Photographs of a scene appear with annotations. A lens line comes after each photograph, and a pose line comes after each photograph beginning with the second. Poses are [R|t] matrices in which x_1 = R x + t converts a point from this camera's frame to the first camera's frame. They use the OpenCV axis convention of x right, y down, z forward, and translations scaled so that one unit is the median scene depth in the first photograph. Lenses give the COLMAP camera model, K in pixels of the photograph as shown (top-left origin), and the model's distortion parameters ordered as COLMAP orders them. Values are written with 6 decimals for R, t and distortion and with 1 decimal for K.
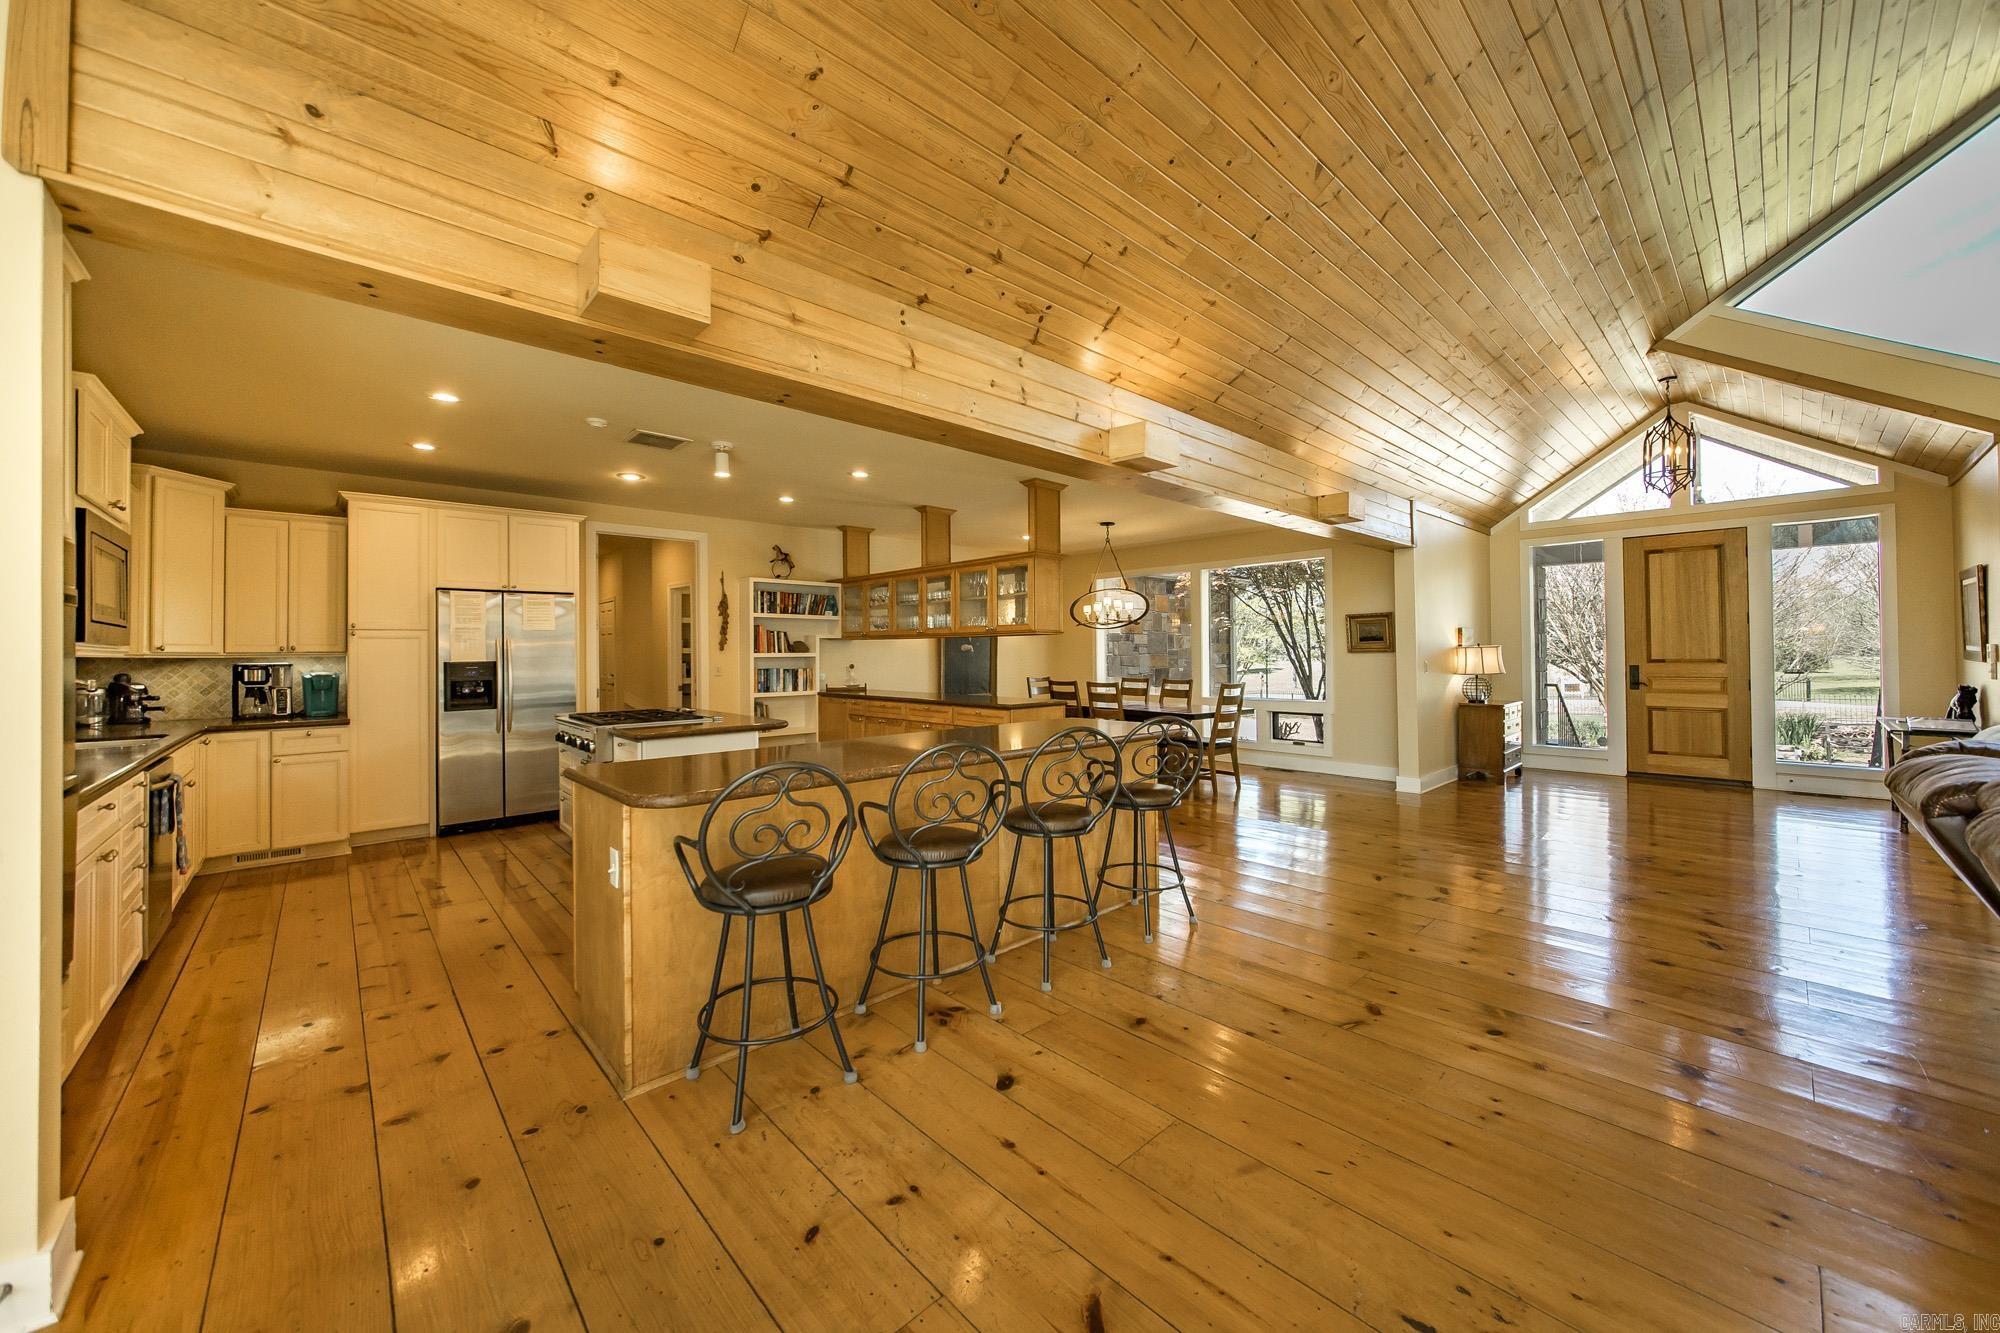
lens RADIAL K [[716.7, 0, 986.7], [0, 716.7, 646.6], [0, 0, 1]] dist [-0.011948, 0.000555]
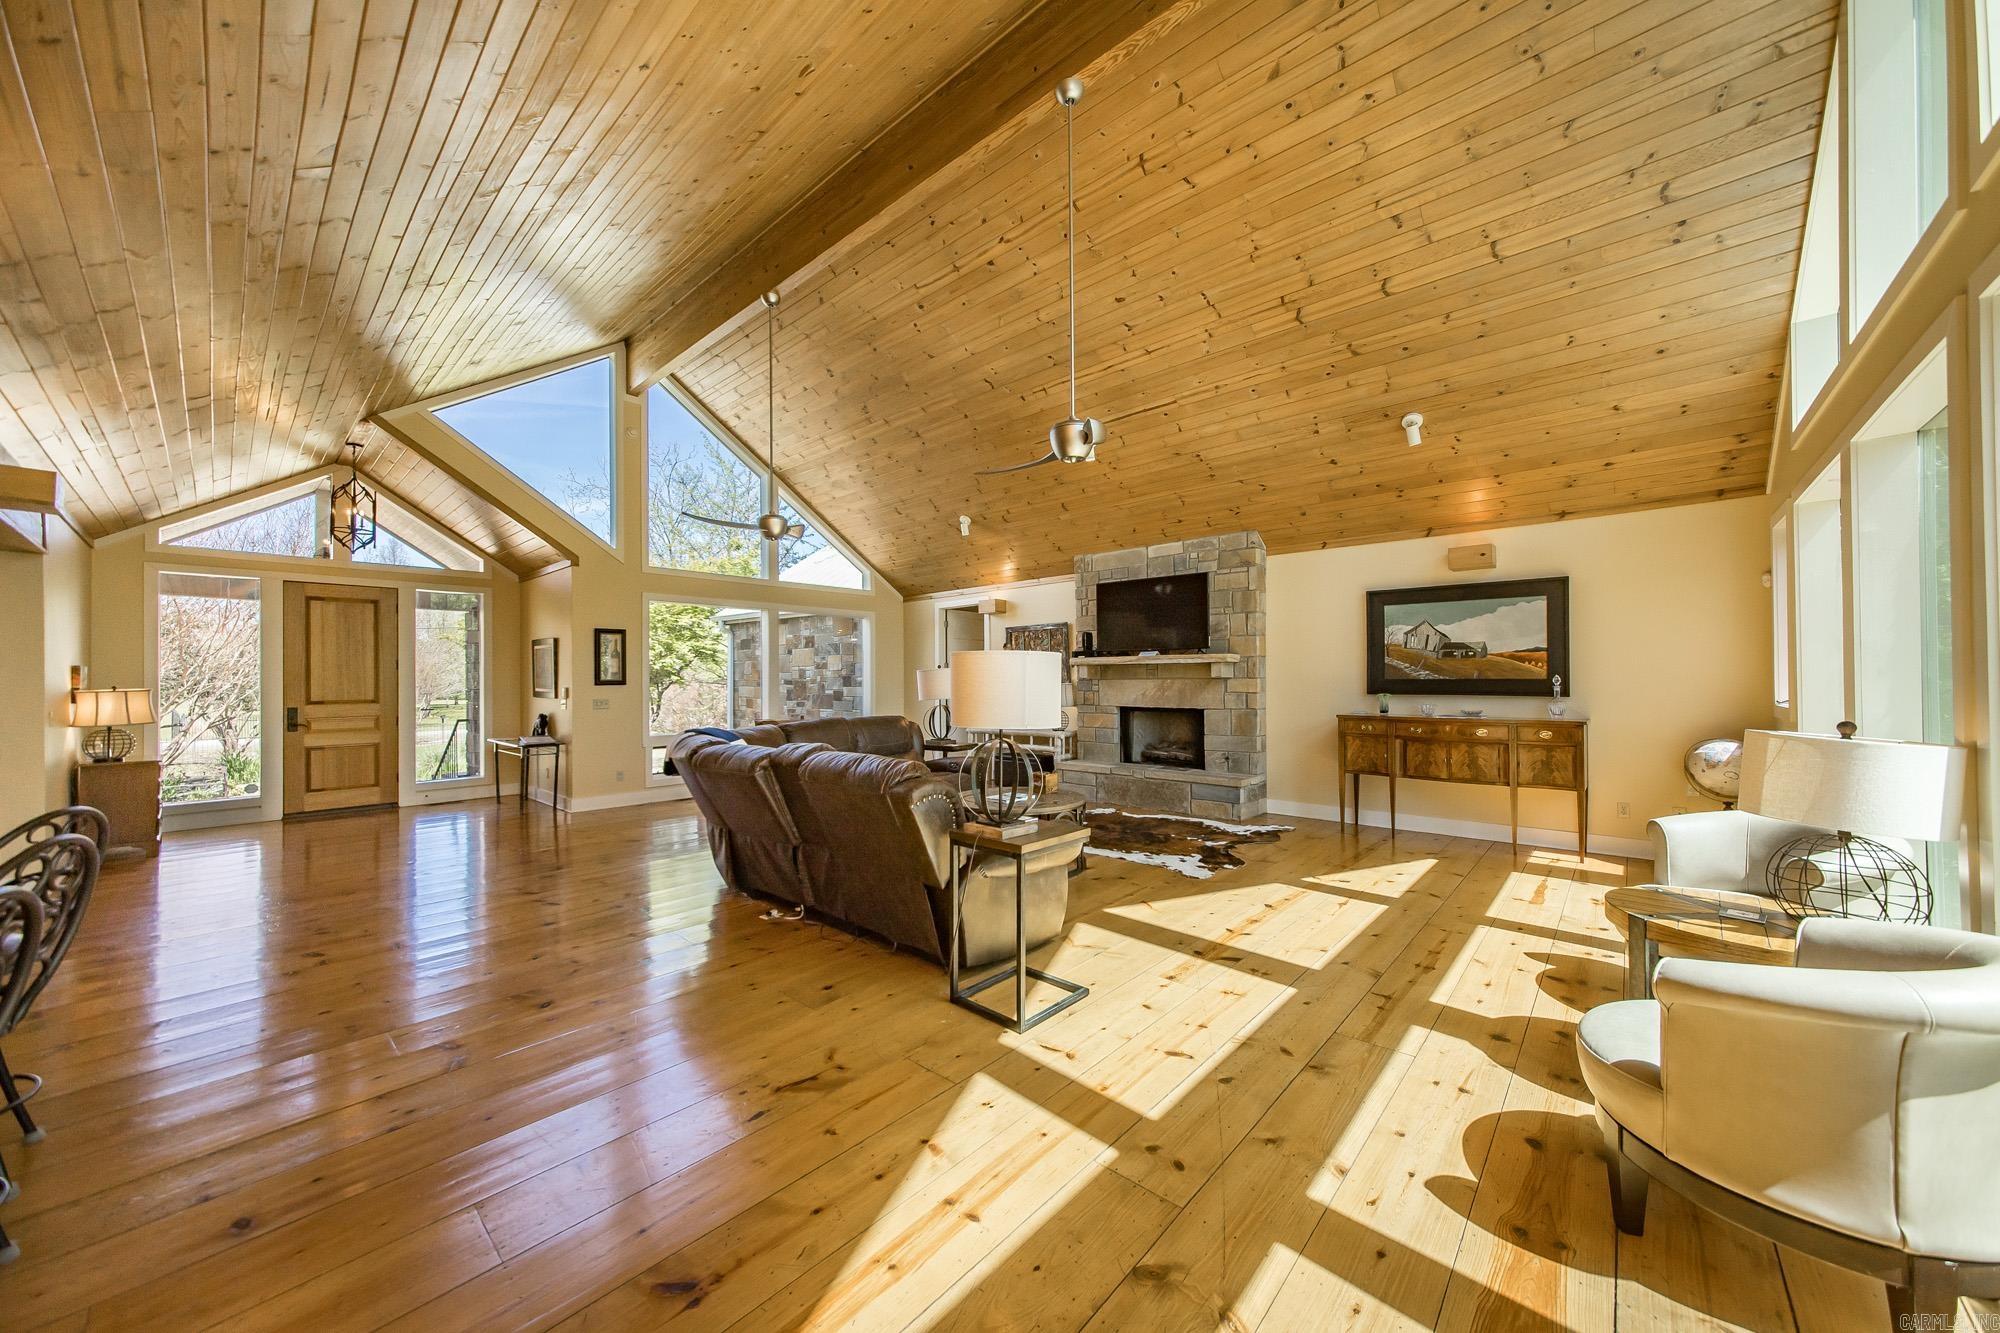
lens RADIAL K [[716.7, 0, 990.2], [0, 716.7, 684.7], [0, 0, 1]] dist [-0.011948, 0.000555]
pose [[-0.096191, 0.001700, 0.995361, -0.209275], [-0.000061, 0.999999, -0.001714, -0.005216], [-0.995363, -0.000225, -0.096191, 0.119009]]
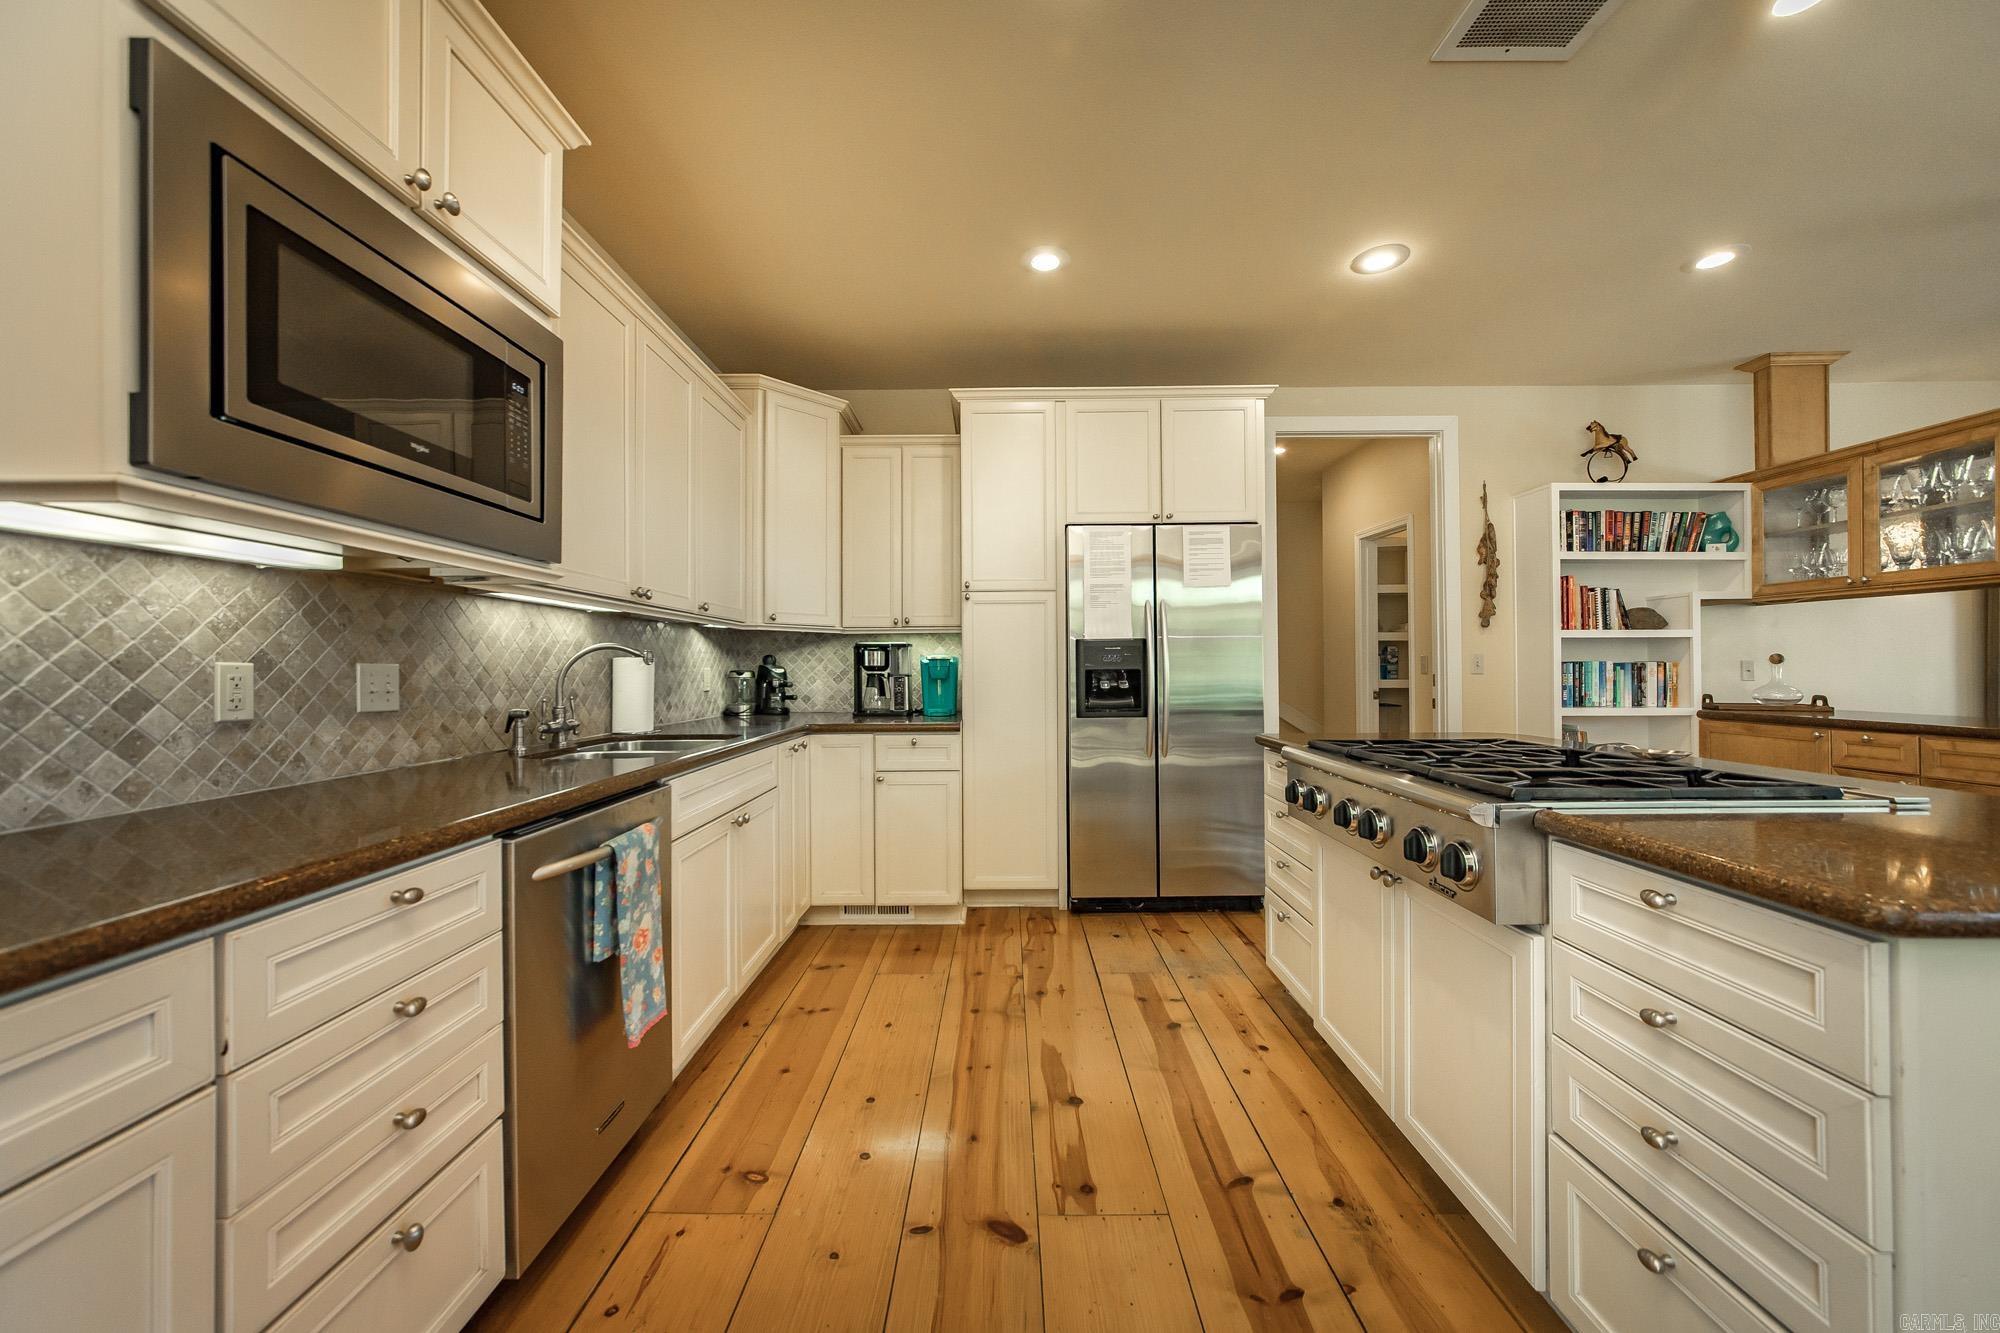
lens RADIAL K [[716.7, 0, 1001.0], [0, 716.7, 662.6], [0, 0, 1]] dist [-0.011948, 0.000555]
pose [[0.732482, 0.000421, -0.680787, -0.270352], [0.005337, 0.999966, 0.006362, 0.027309], [0.680766, -0.008293, 0.732454, 0.349211]]
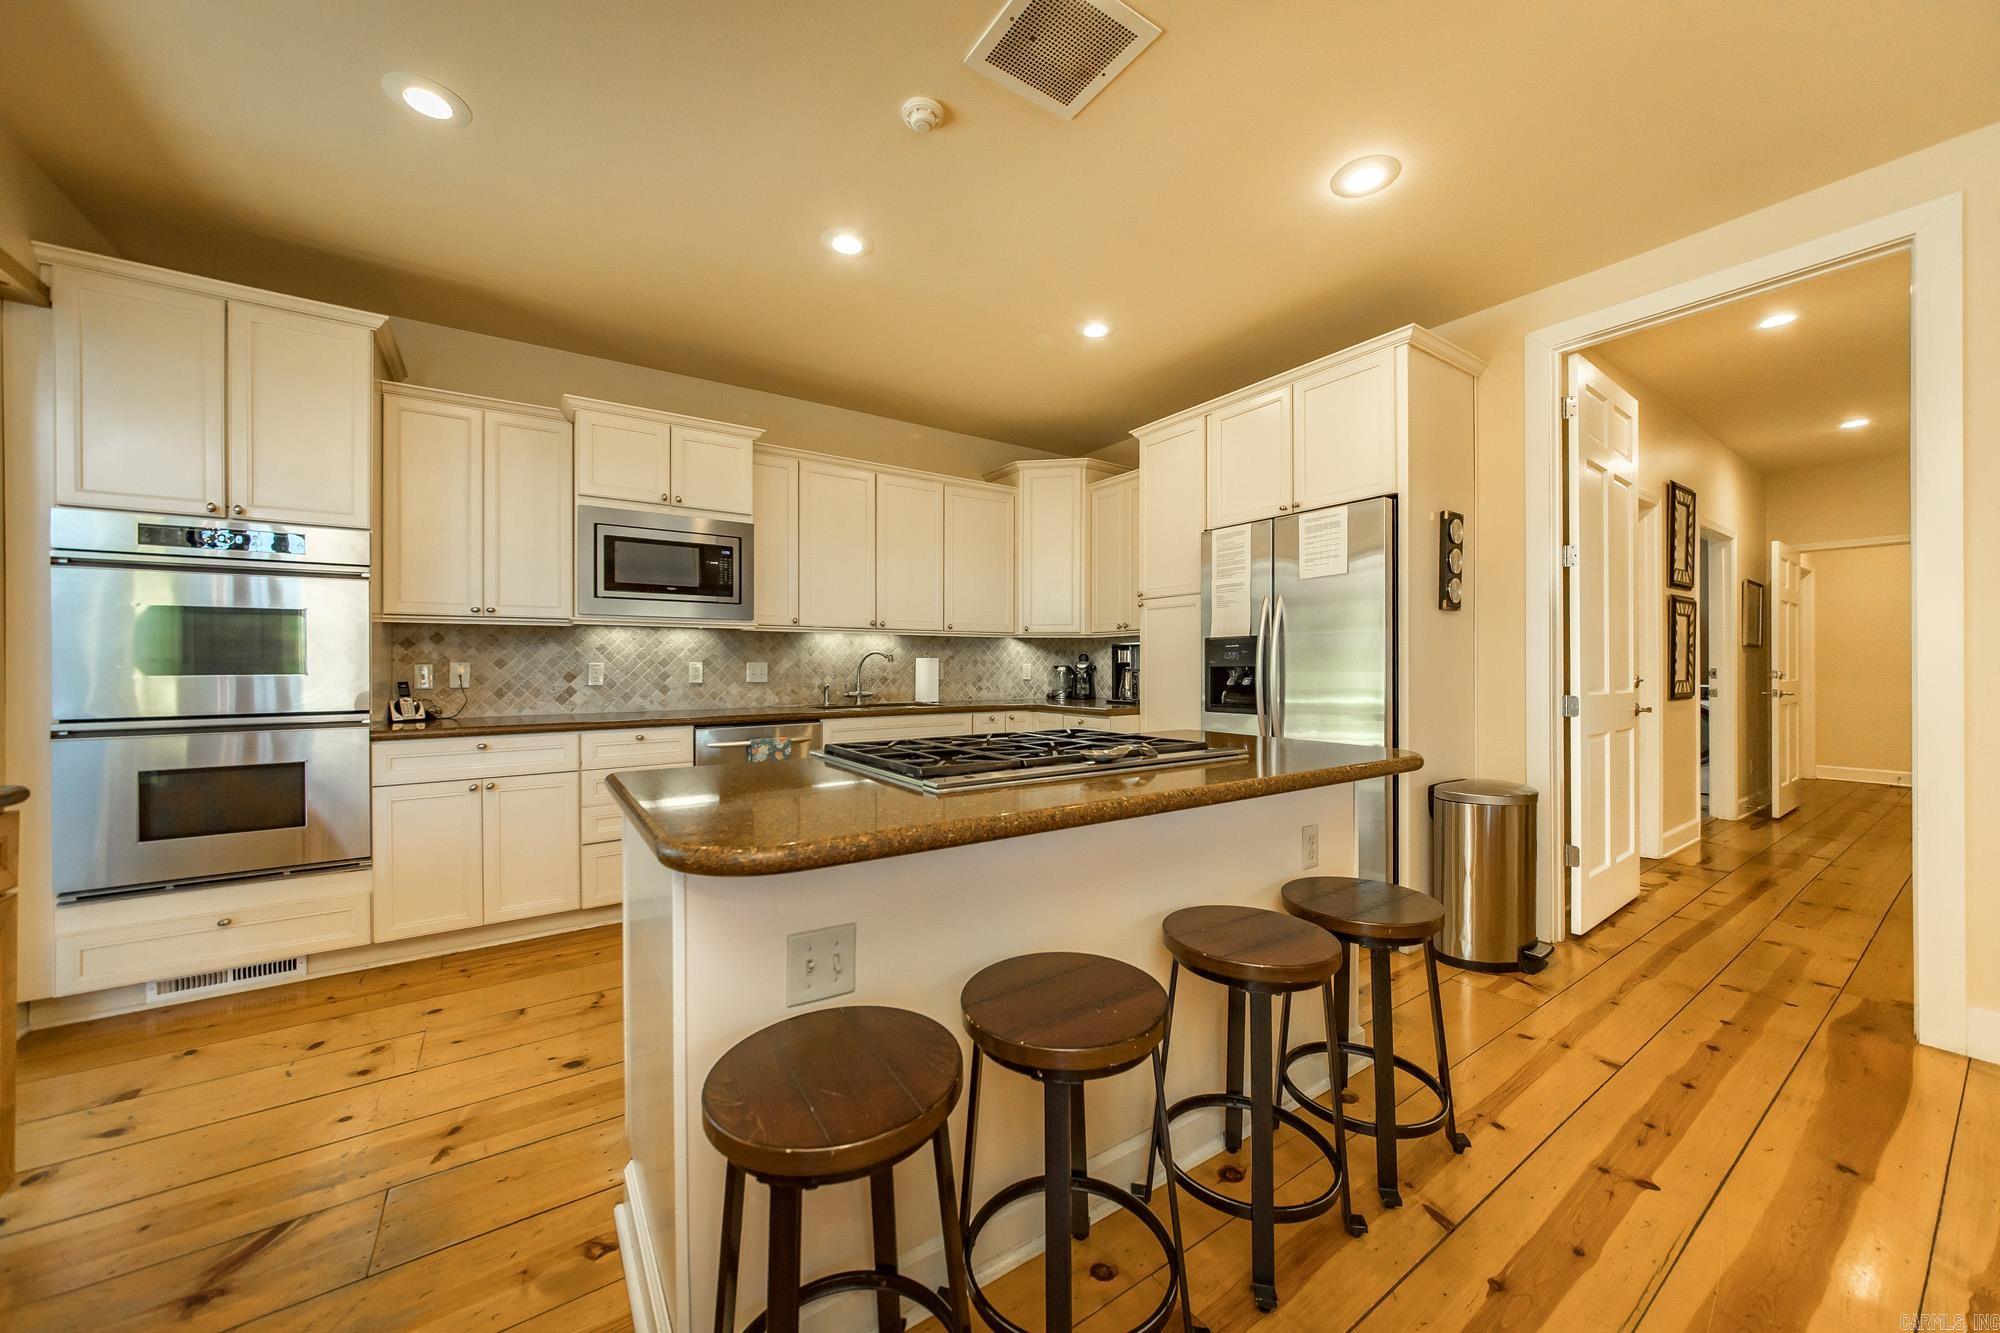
lens RADIAL K [[716.7, 0, 1011.4], [0, 716.7, 666.7], [0, 0, 1]] dist [-0.011948, 0.000555]
pose [[-0.122559, 0.011518, -0.992394, -0.045798], [0.013575, 0.999859, 0.009928, 0.028523], [0.992368, -0.012255, -0.122698, 0.645169]]
